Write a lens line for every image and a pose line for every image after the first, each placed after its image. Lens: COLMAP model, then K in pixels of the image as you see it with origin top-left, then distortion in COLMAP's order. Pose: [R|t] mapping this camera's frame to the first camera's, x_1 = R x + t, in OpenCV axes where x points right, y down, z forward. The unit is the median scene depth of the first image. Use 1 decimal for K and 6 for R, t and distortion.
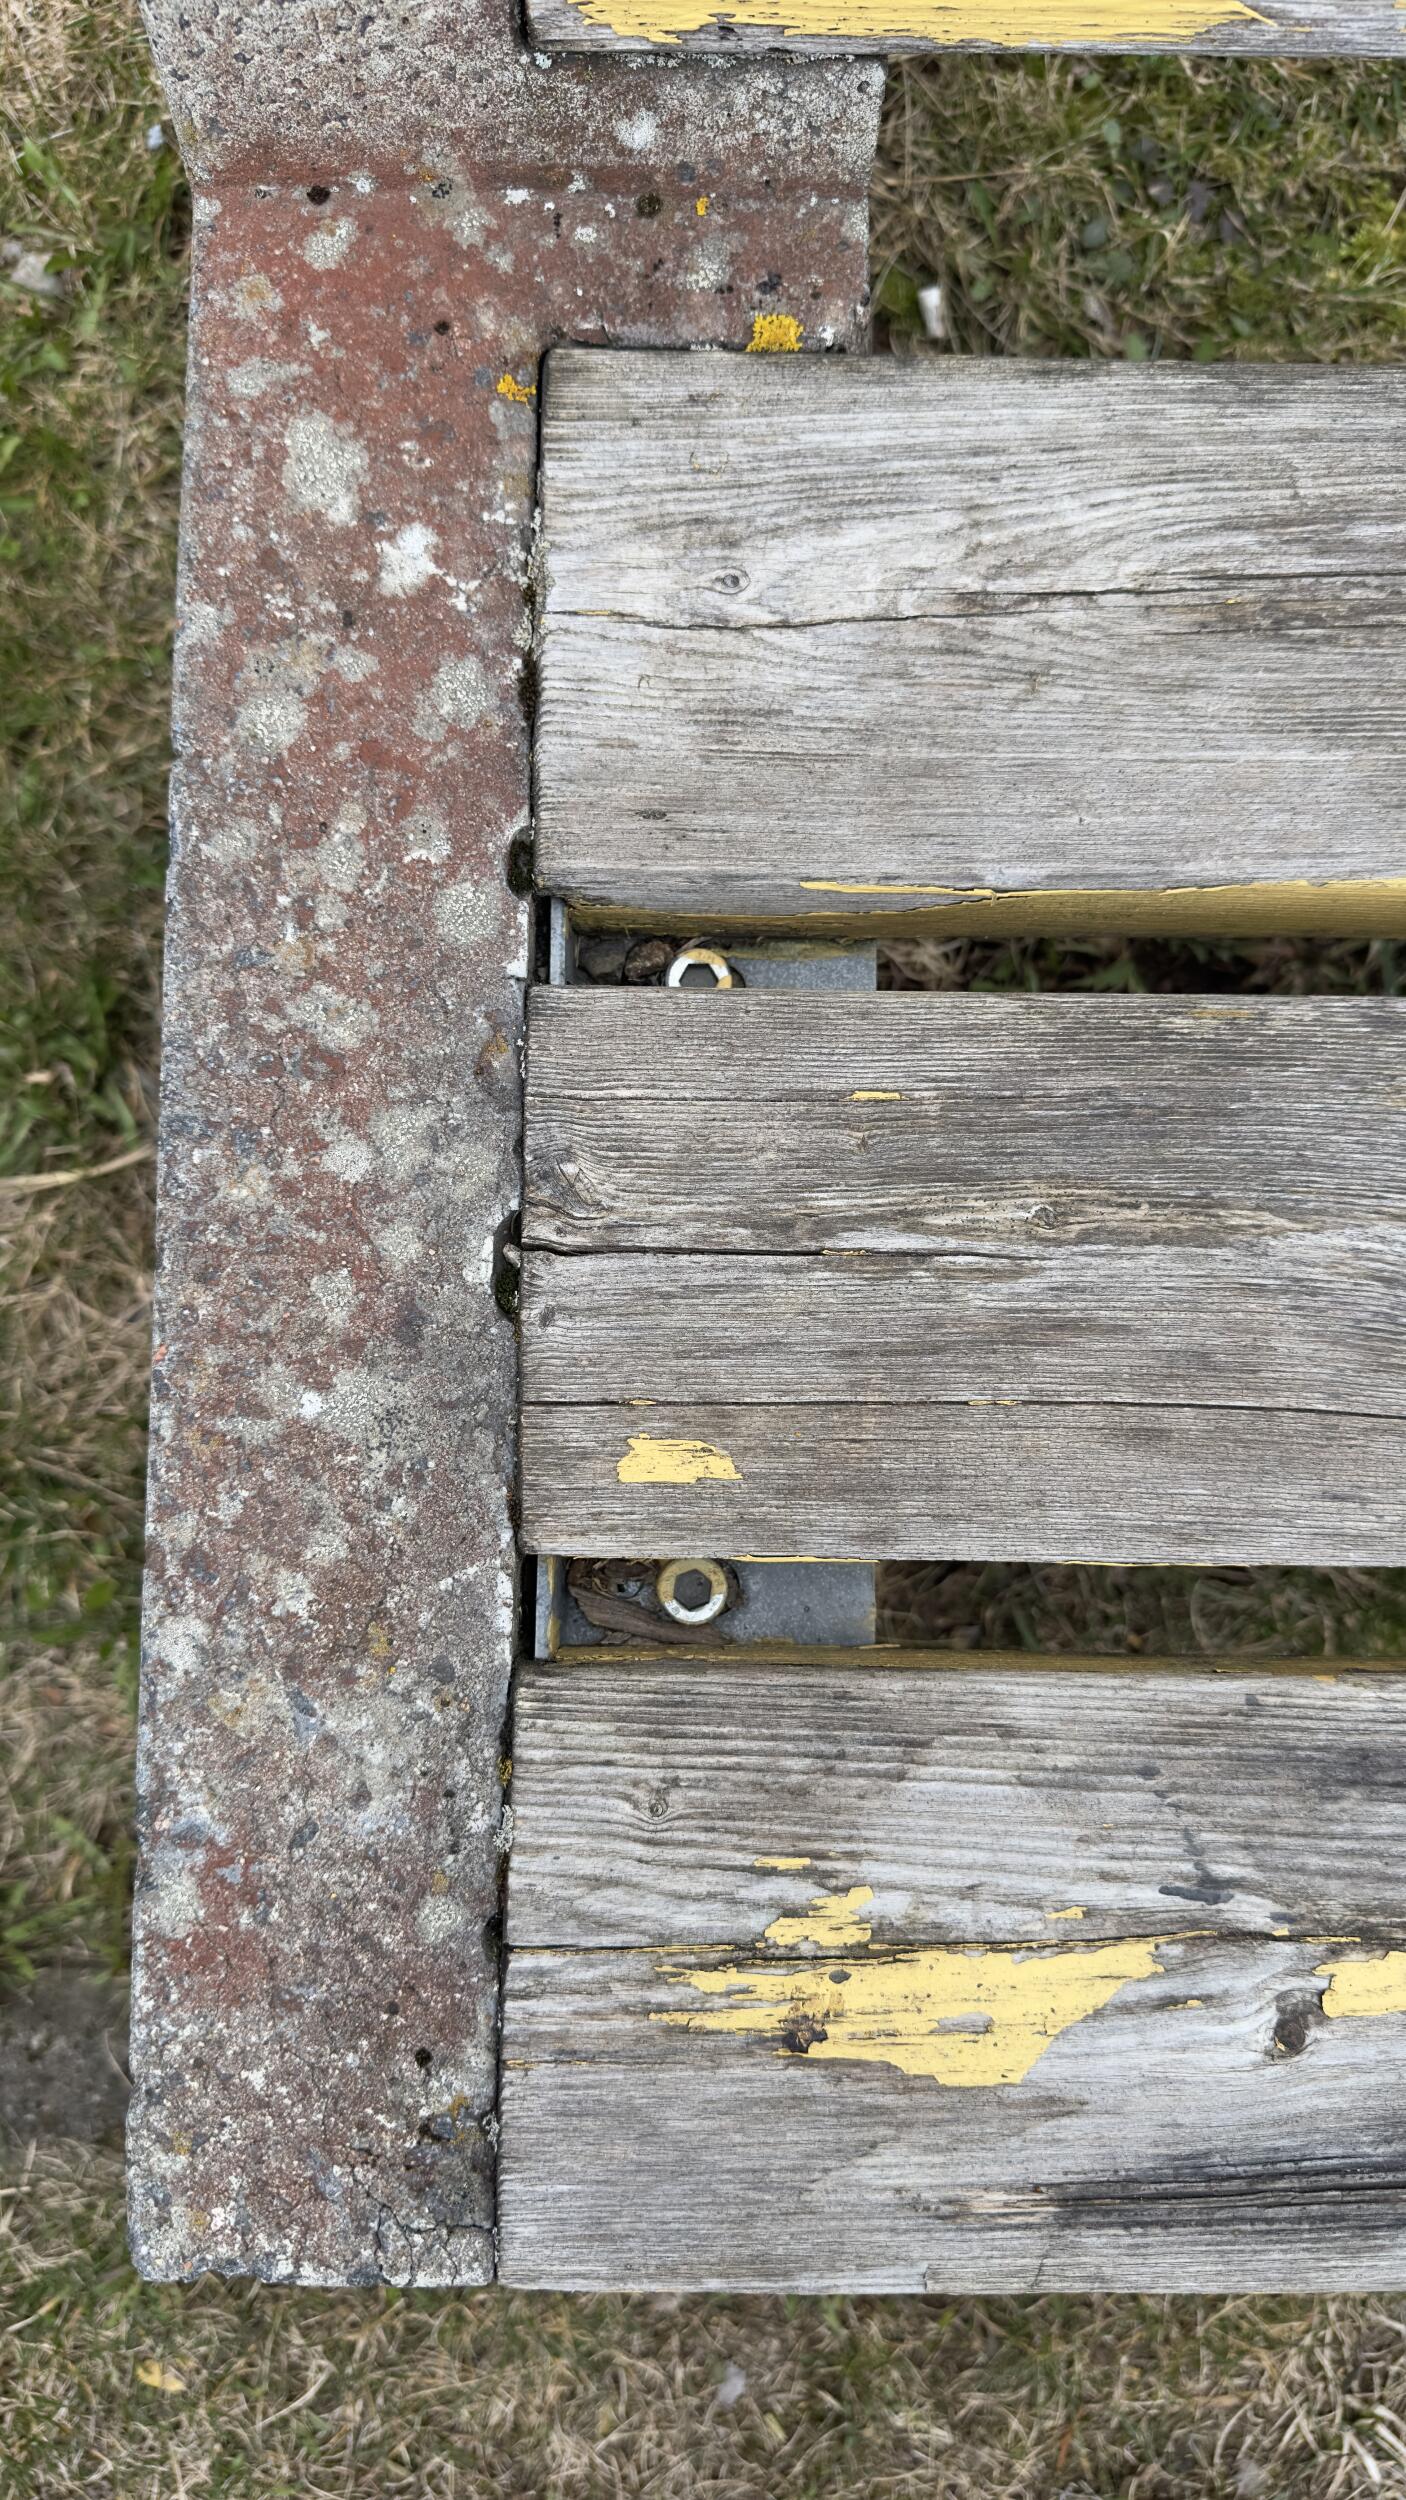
lens RADIAL K [[1777.2, 0, 705.9], [0, 1777.2, 1229.0], [0, 0, 1]] dist [0.034880, -0.065155]
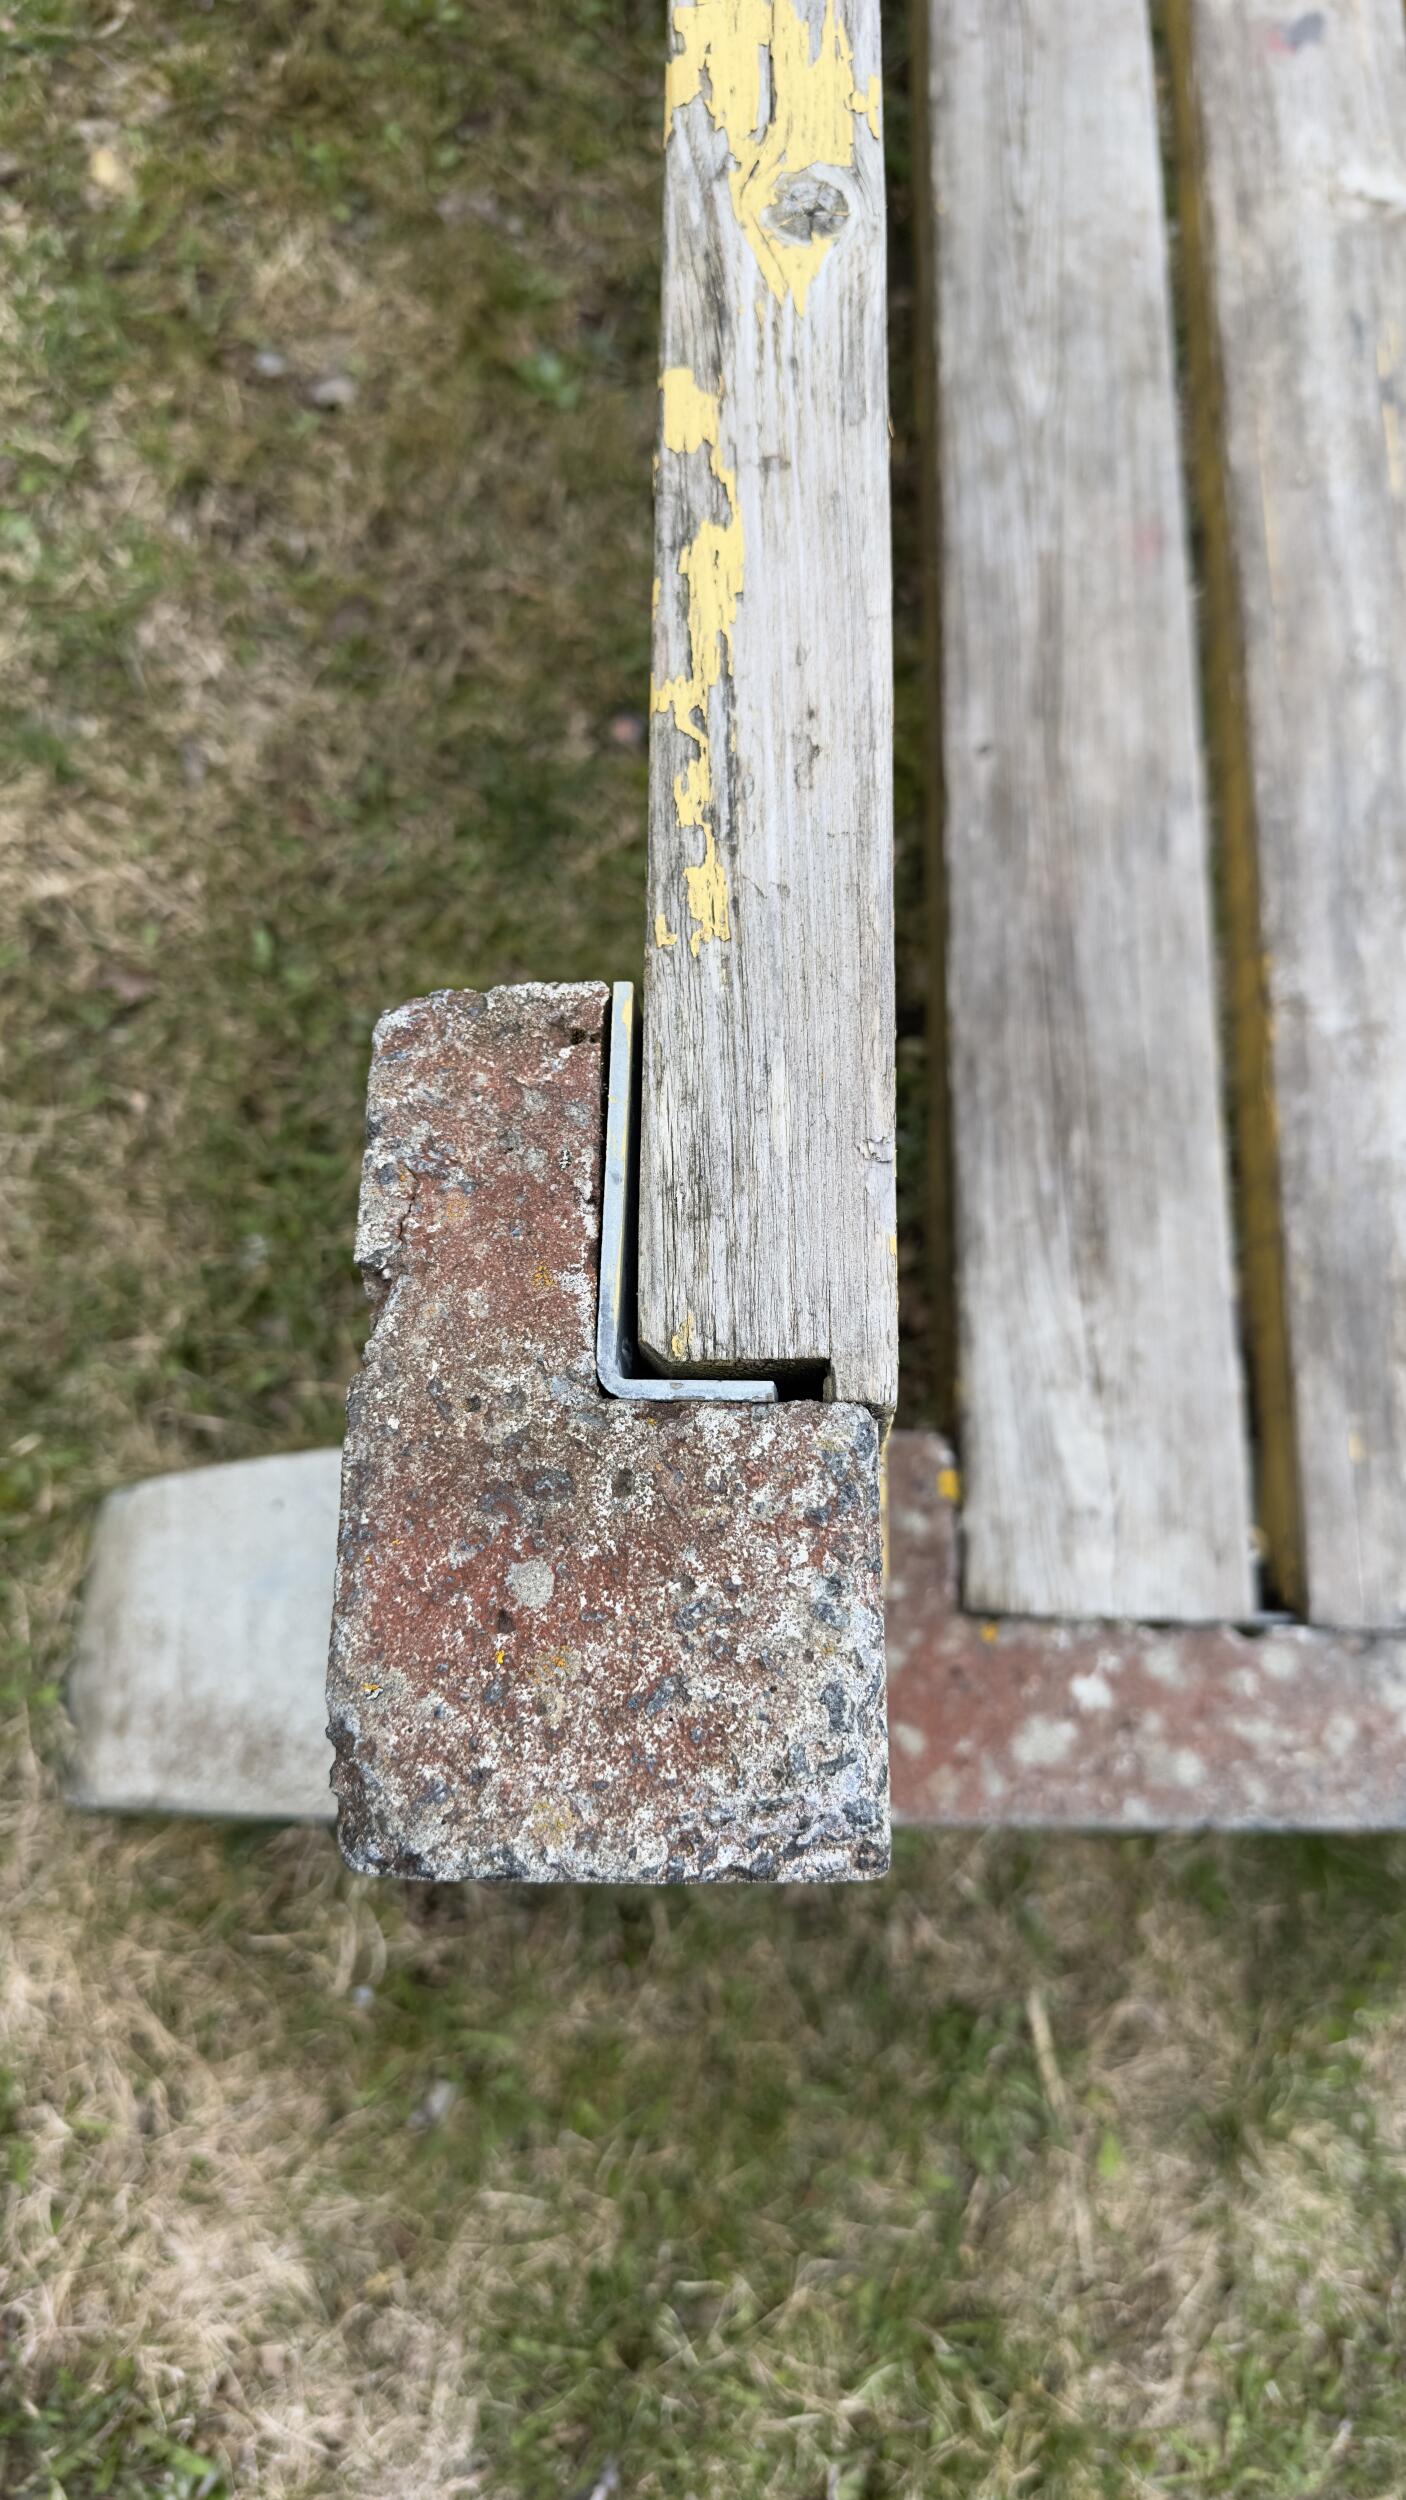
lens RADIAL K [[1777.2, 0, 657.3], [0, 1777.2, 1245.9], [0, 0, 1]] dist [0.034880, -0.065155]
pose [[0.014406, -0.965906, 0.258493, -0.209081], [0.978245, 0.067122, 0.196296, -1.228163], [-0.206954, 0.250042, 0.945859, -0.759903]]
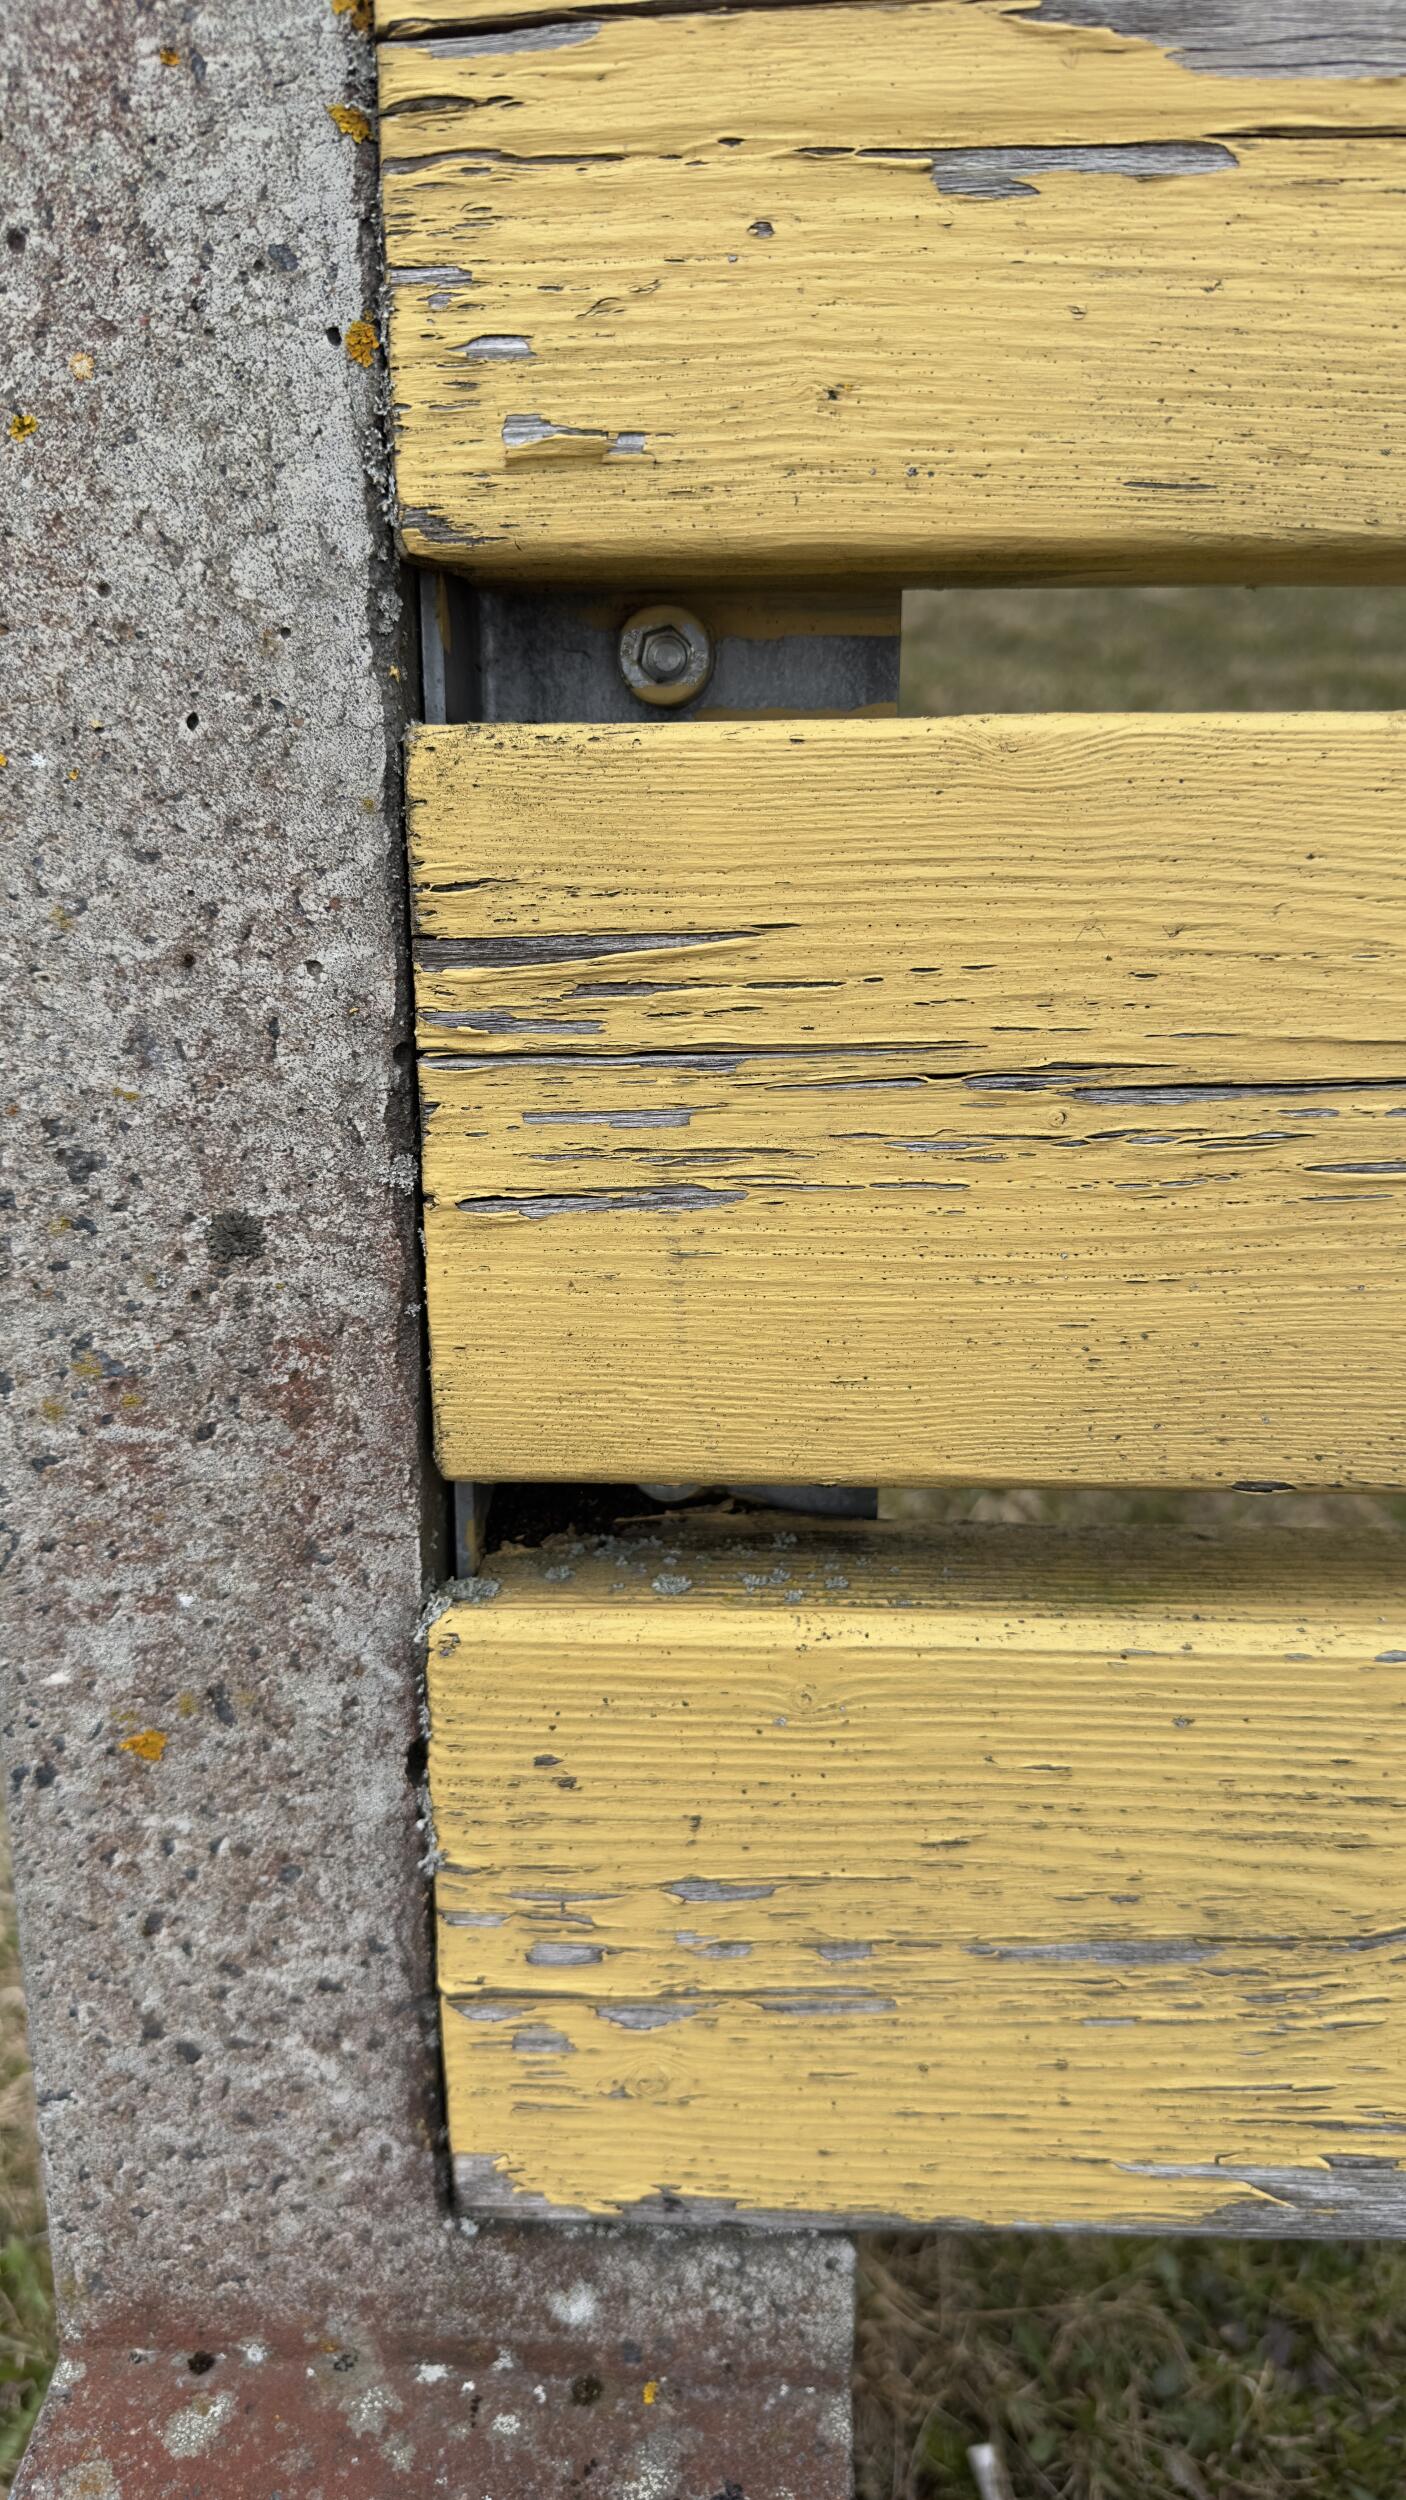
lens RADIAL K [[1777.2, 0, 714.3], [0, 1777.2, 1260.1], [0, 0, 1]] dist [0.034880, -0.065155]
pose [[0.998412, -0.003120, -0.056251, 0.080877], [-0.046656, 0.513842, -0.856615, -0.140215], [0.031577, 0.857879, 0.512880, 0.126108]]
